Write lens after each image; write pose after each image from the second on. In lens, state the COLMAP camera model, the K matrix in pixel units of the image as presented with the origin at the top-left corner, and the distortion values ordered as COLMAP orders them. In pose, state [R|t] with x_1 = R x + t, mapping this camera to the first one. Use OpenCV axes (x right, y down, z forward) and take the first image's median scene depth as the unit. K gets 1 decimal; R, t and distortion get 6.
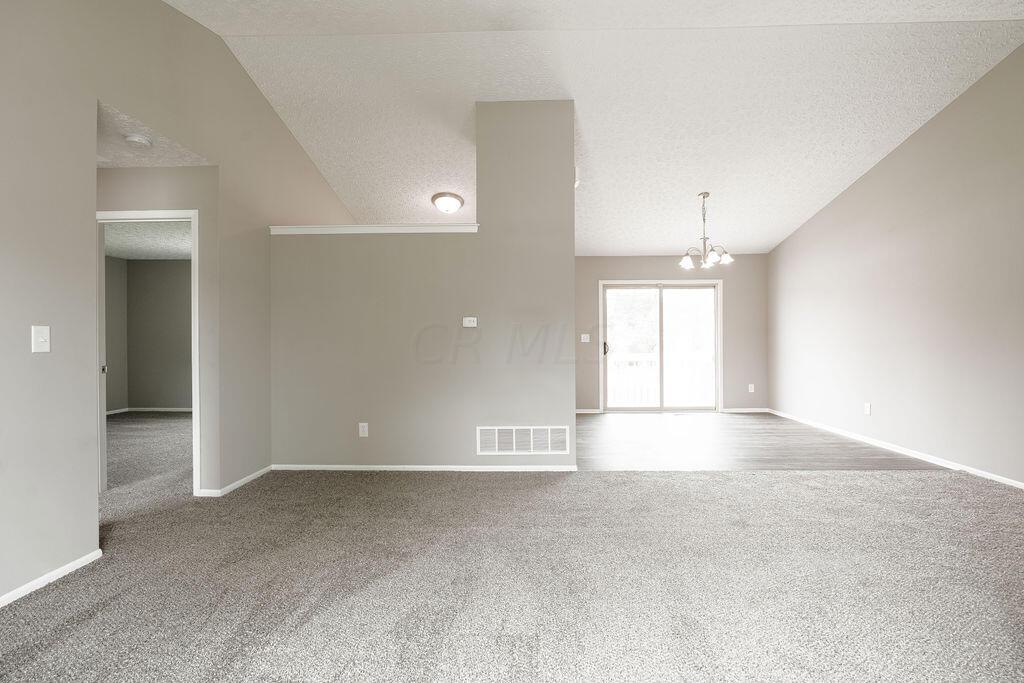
lens RADIAL K [[472.5, 0, 511.0], [0, 472.5, 338.1], [0, 0, 1]] dist [-0.009118, 0.004896]
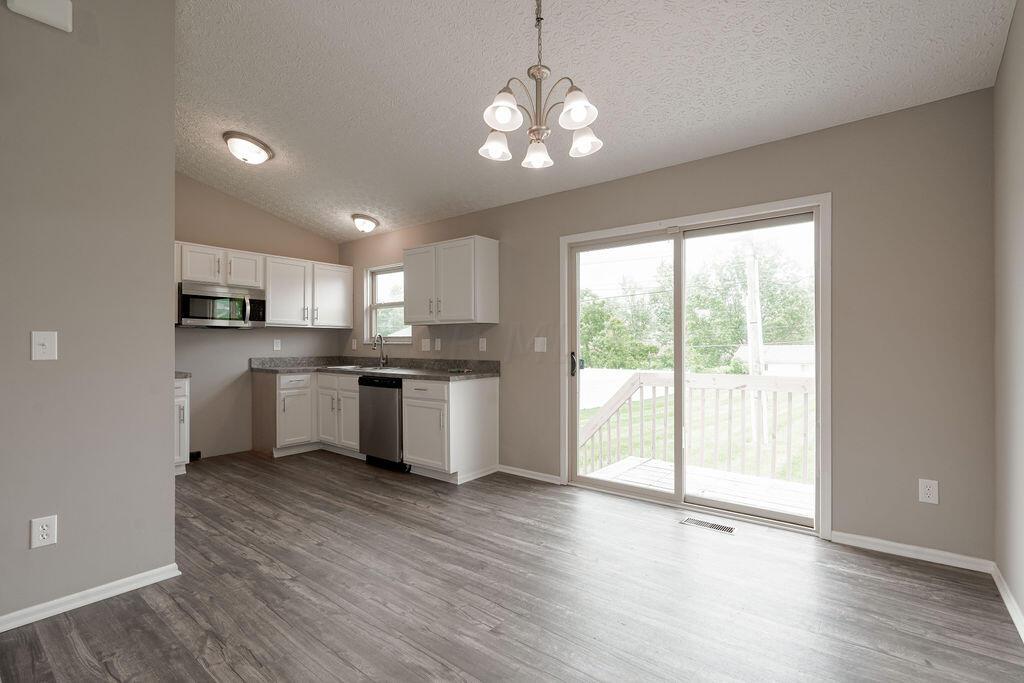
lens RADIAL K [[472.5, 0, 512.0], [0, 472.5, 344.9], [0, 0, 1]] dist [-0.009118, 0.004896]
pose [[0.798069, 0.002760, -0.602559, 0.823479], [-0.001193, 0.999995, 0.003001, -0.002477], [0.602565, -0.001676, 0.798068, 0.940964]]
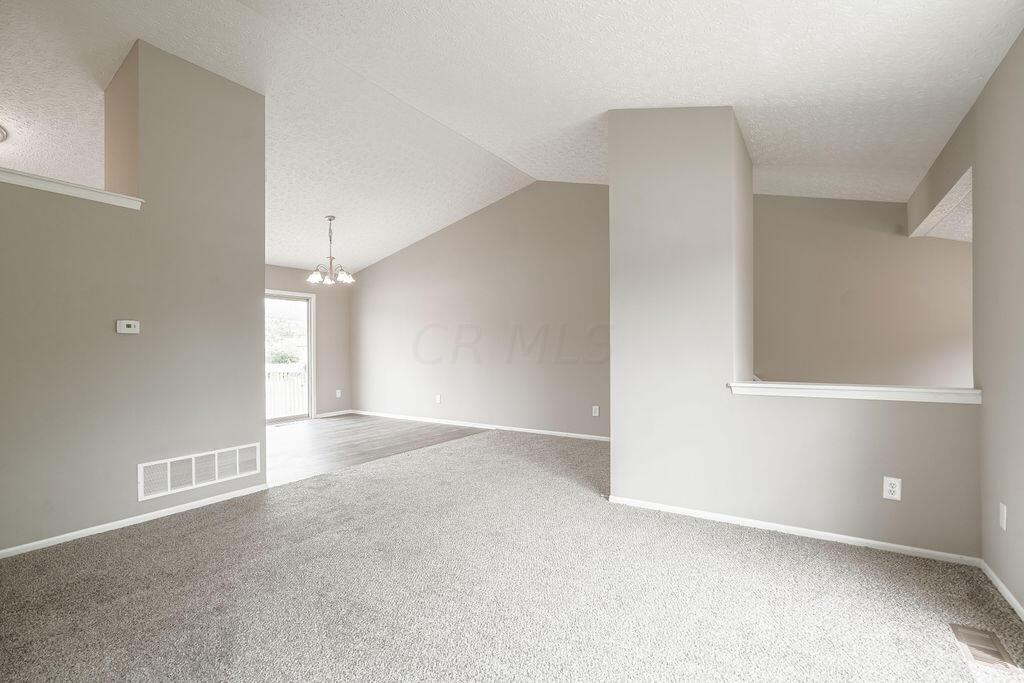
lens RADIAL K [[472.5, 0, 526.3], [0, 472.5, 347.3], [0, 0, 1]] dist [-0.009118, 0.004896]
pose [[0.504893, 0.001871, 0.863180, -0.413006], [0.002987, 0.999988, -0.003914, 0.003167], [-0.863177, 0.004555, 0.504882, 0.073097]]
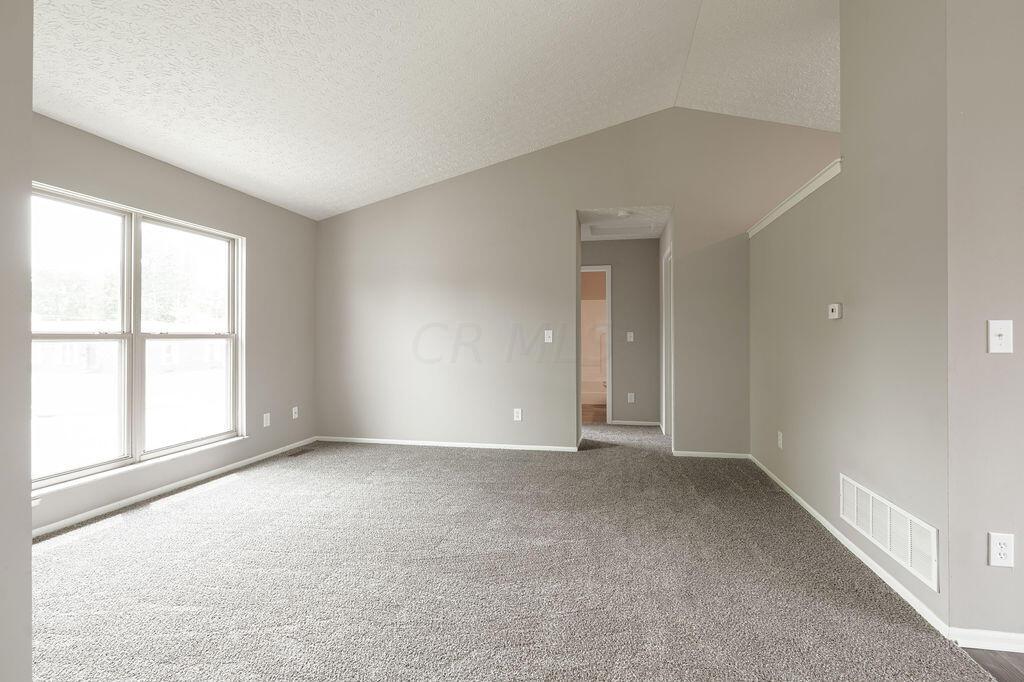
lens RADIAL K [[472.5, 0, 533.8], [0, 472.5, 331.4], [0, 0, 1]] dist [-0.009118, 0.004896]
pose [[-0.137130, -0.007292, -0.990526, 0.627389], [0.002711, 0.999966, -0.007737, -0.001957], [0.990549, -0.003746, -0.137106, 0.670146]]
